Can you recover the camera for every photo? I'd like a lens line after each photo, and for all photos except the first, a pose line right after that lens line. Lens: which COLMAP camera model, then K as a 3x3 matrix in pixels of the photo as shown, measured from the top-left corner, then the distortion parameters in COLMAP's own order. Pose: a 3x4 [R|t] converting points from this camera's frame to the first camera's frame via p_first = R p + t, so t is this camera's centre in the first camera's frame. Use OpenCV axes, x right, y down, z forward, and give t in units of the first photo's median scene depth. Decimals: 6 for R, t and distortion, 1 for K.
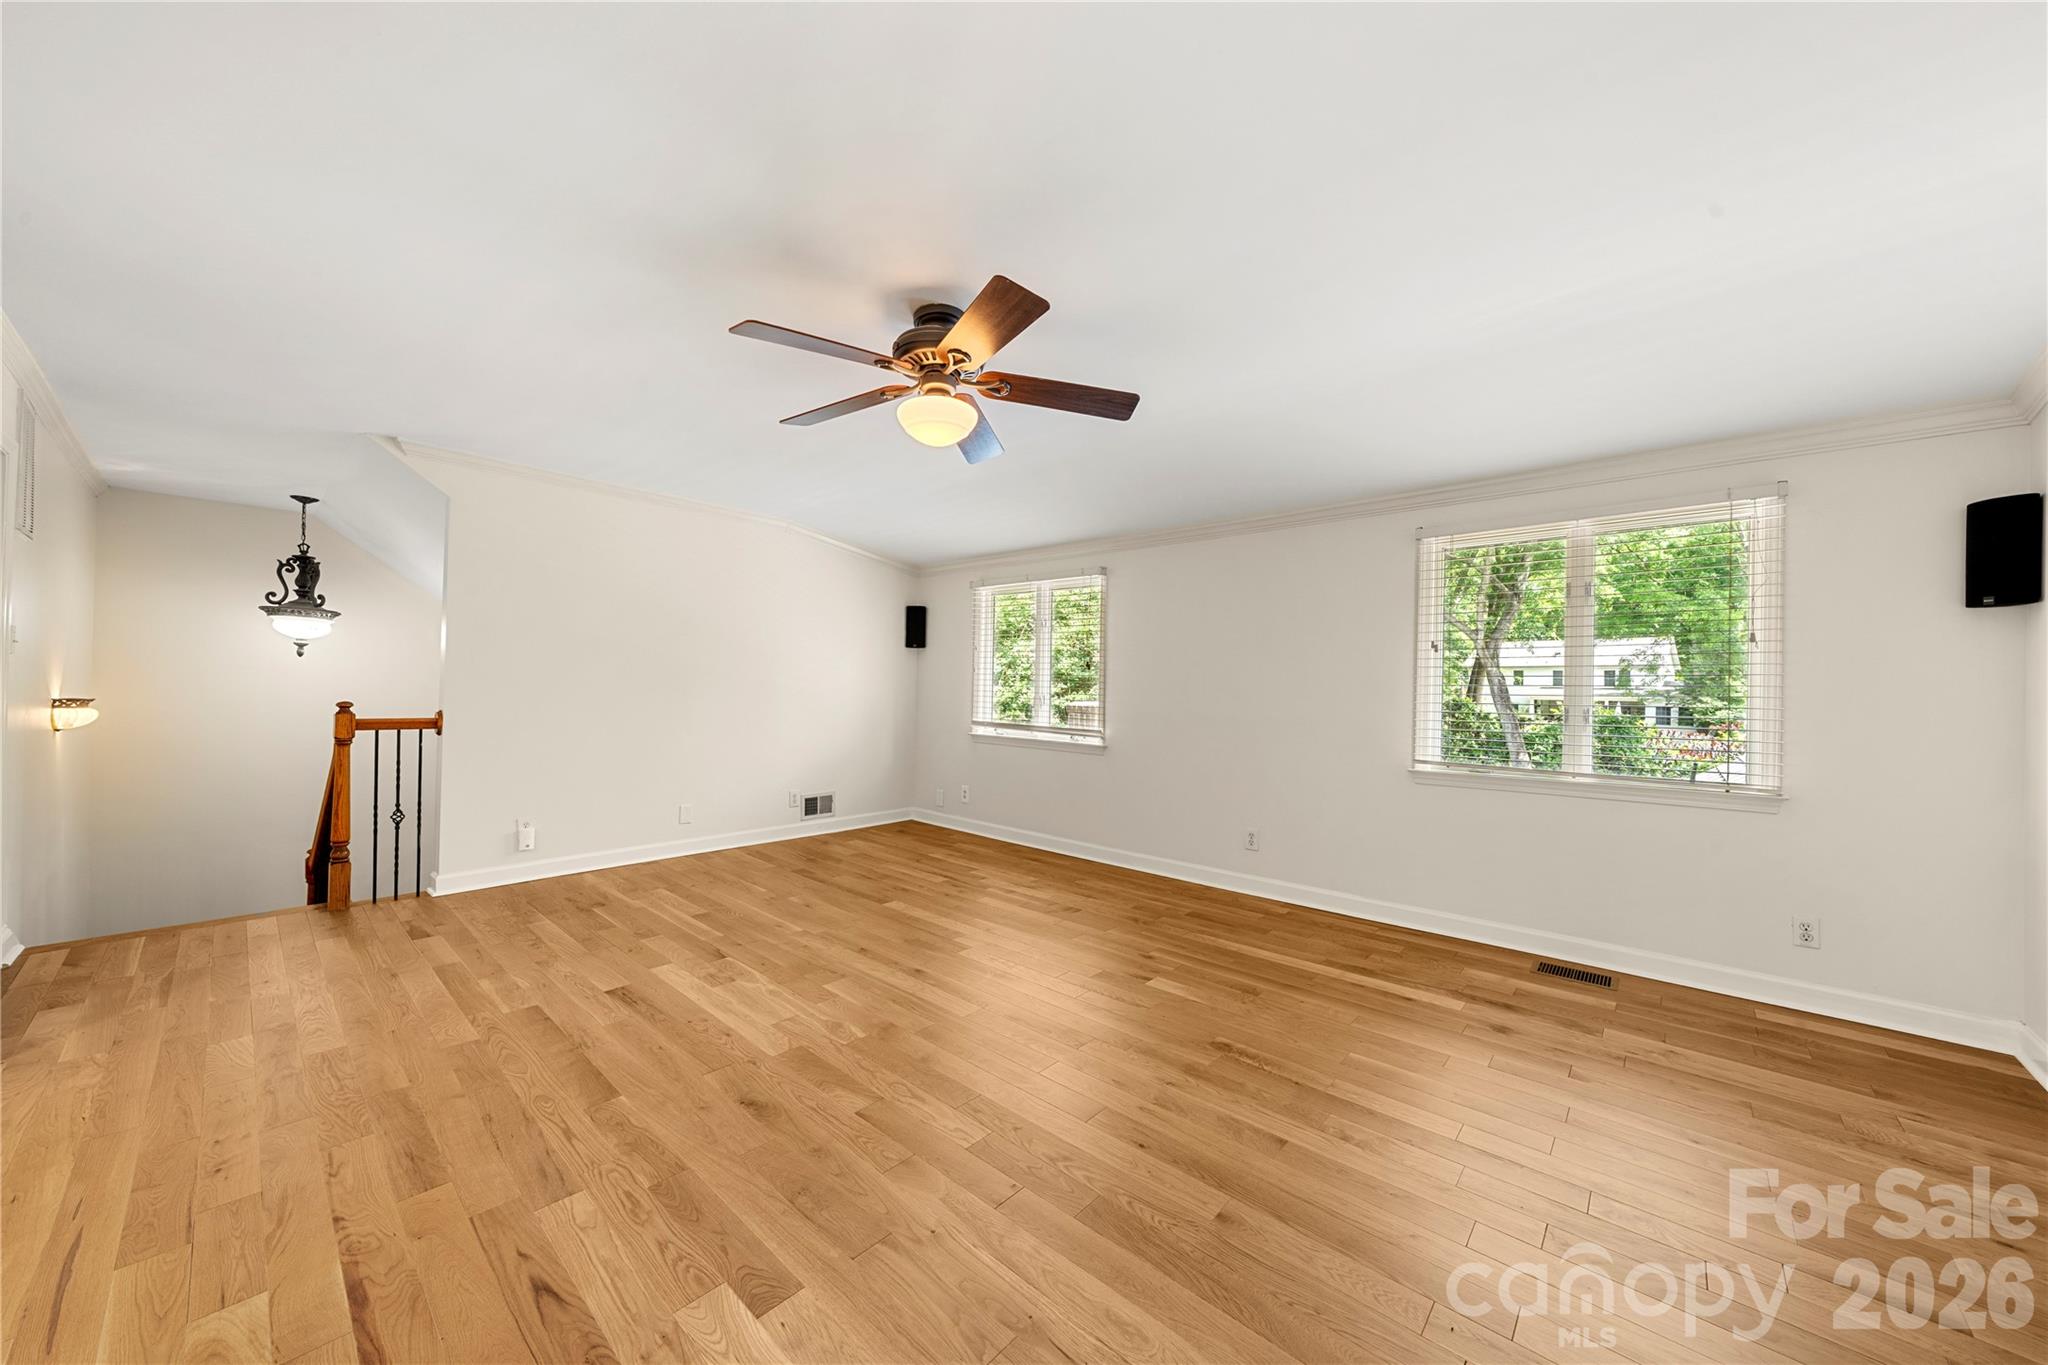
lens RADIAL K [[709.0, 0, 1036.9], [0, 709.0, 683.9], [0, 0, 1]] dist [-0.010289, 0.000015]
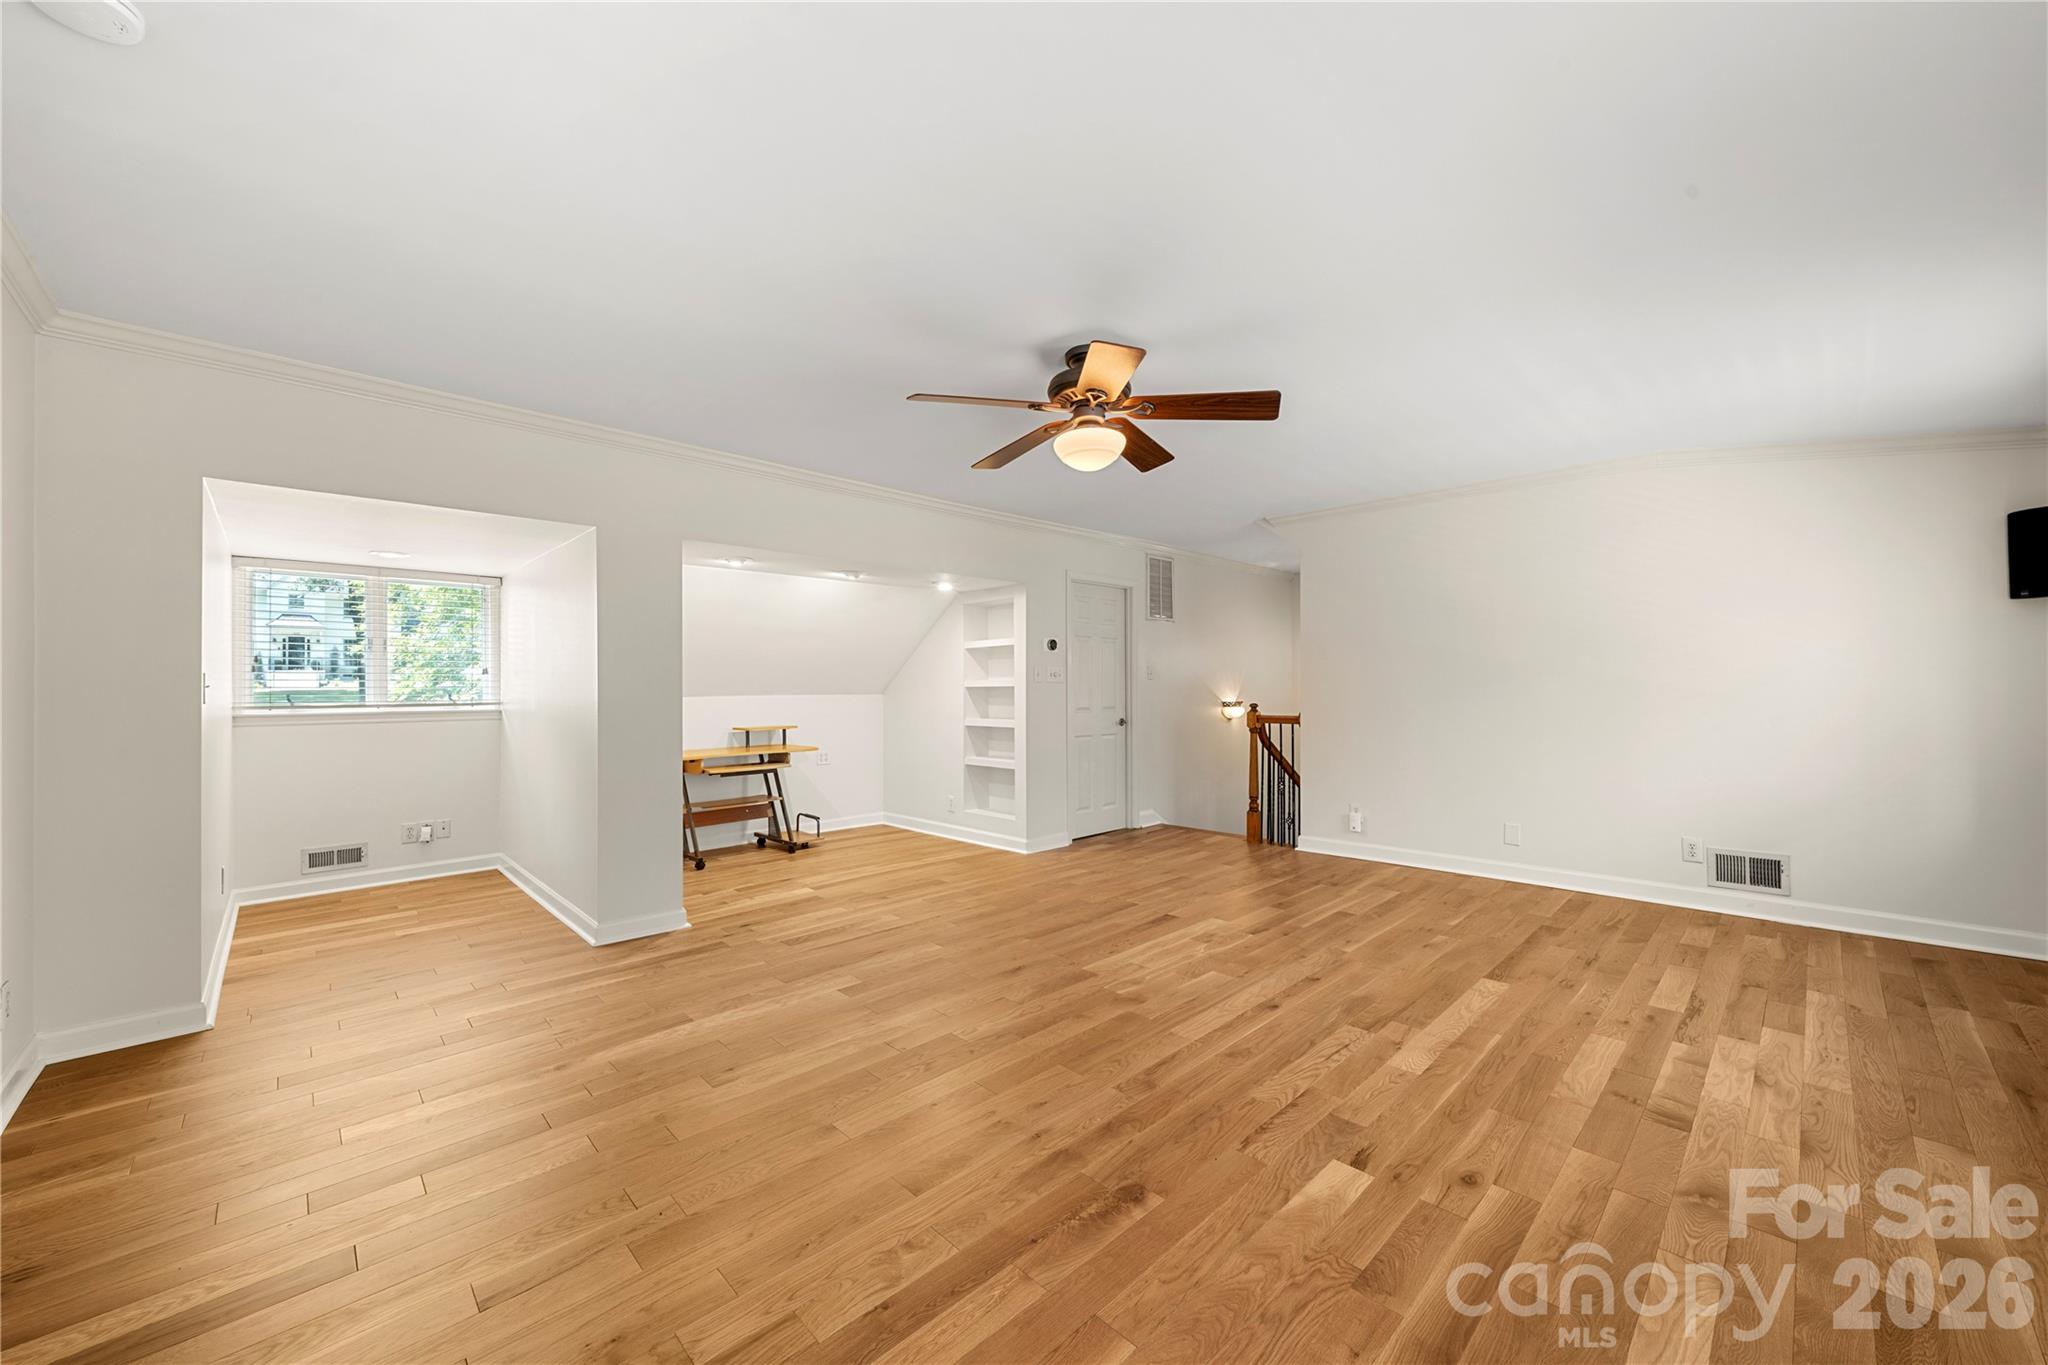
lens RADIAL K [[770.9, 0, 1019.8], [0, 770.9, 675.3], [0, 0, 1]] dist [-0.001496, 0.000030]
pose [[-0.077553, -0.033868, -0.996413, 0.648819], [0.013760, 0.999291, -0.035037, 0.015150], [0.996893, -0.016428, -0.077032, 0.592814]]
